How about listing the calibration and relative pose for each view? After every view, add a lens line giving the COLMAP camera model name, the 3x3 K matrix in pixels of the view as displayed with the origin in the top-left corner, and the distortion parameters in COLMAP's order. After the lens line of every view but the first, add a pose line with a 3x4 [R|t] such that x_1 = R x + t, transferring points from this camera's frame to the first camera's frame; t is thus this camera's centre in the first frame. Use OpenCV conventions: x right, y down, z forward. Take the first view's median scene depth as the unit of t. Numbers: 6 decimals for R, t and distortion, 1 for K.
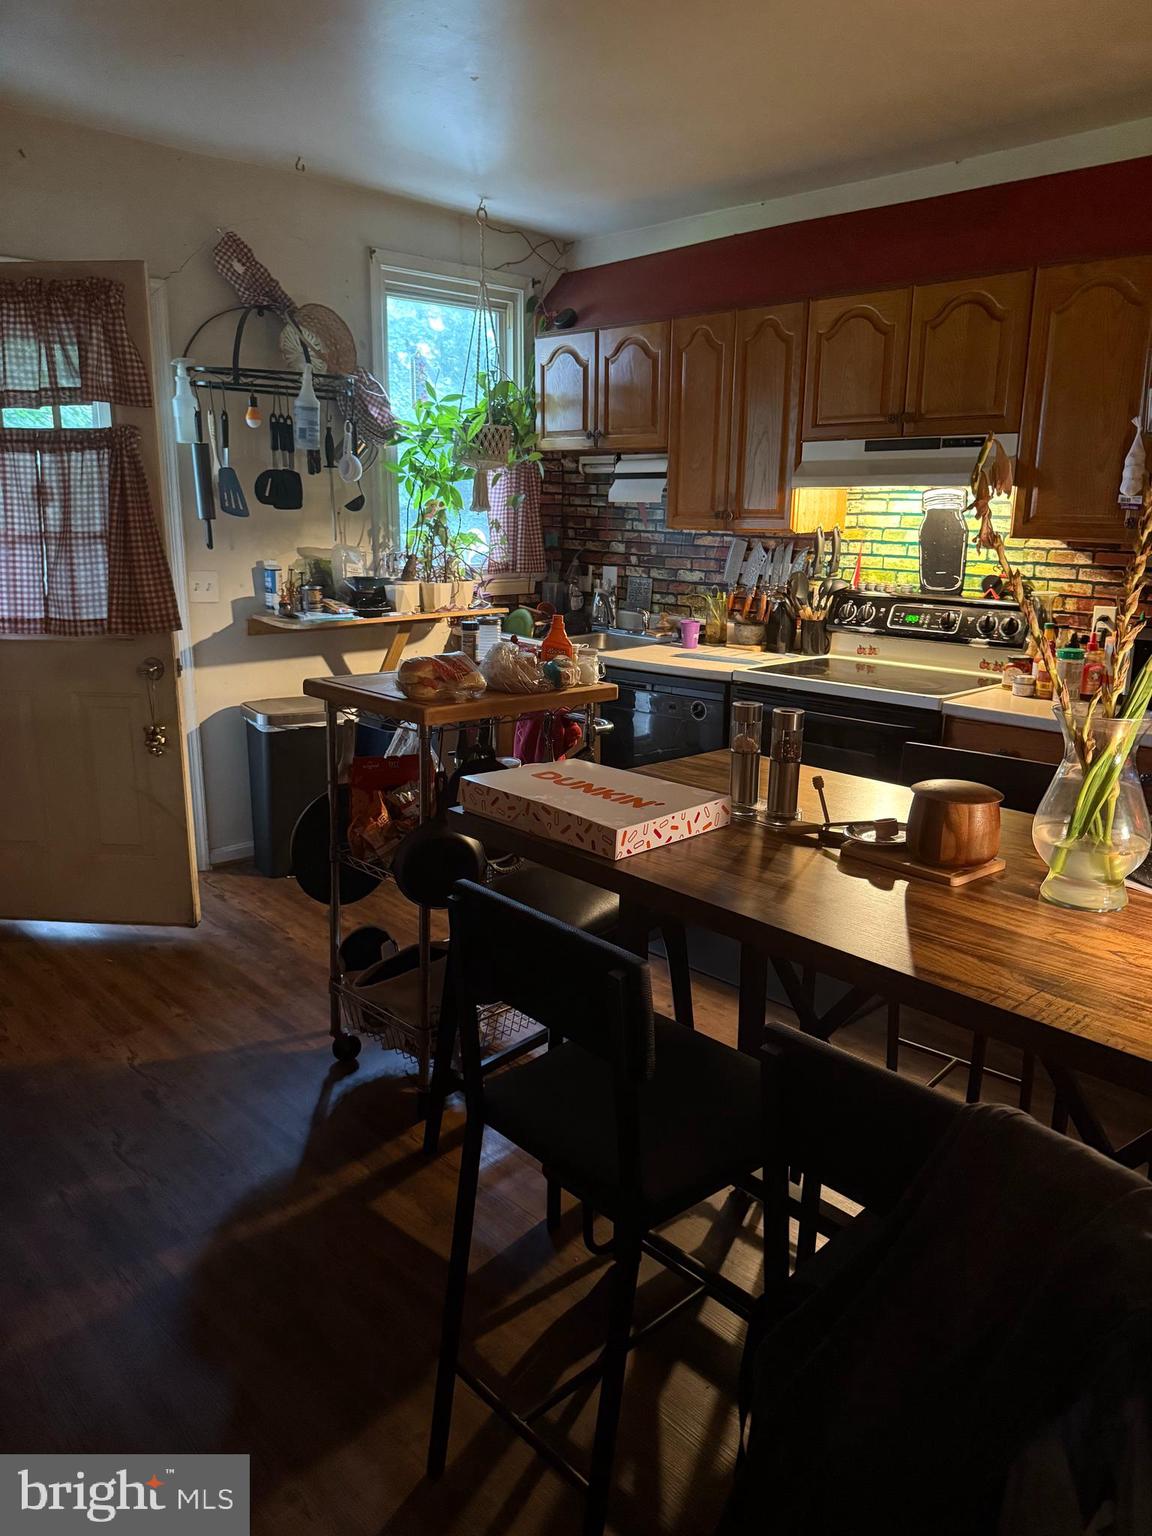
lens RADIAL K [[1105.3, 0, 573.5], [0, 1105.3, 771.3], [0, 0, 1]] dist [0.005412, 0.002668]
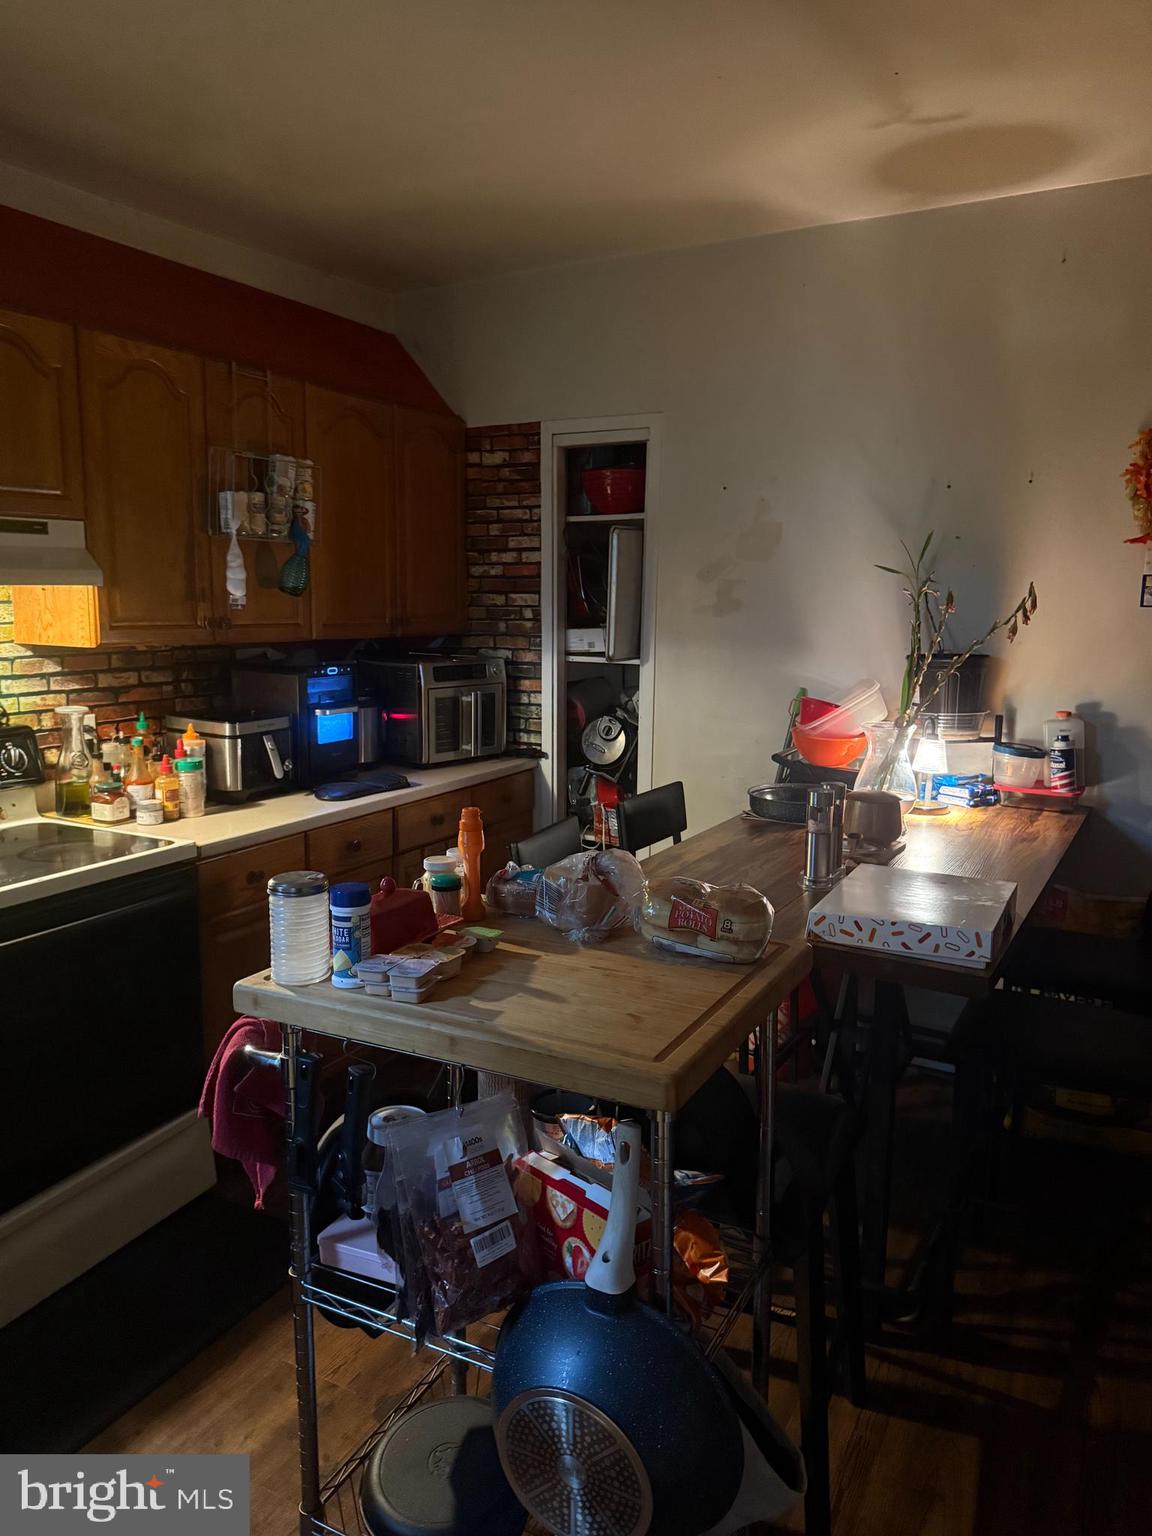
lens RADIAL K [[1105.3, 0, 572.6], [0, 1105.3, 762.3], [0, 0, 1]] dist [0.005412, 0.002668]
pose [[-0.319200, -0.161794, 0.933774, -0.472930], [0.214623, 0.947377, 0.237517, -0.237520], [-0.923065, 0.276224, -0.267678, 0.876941]]
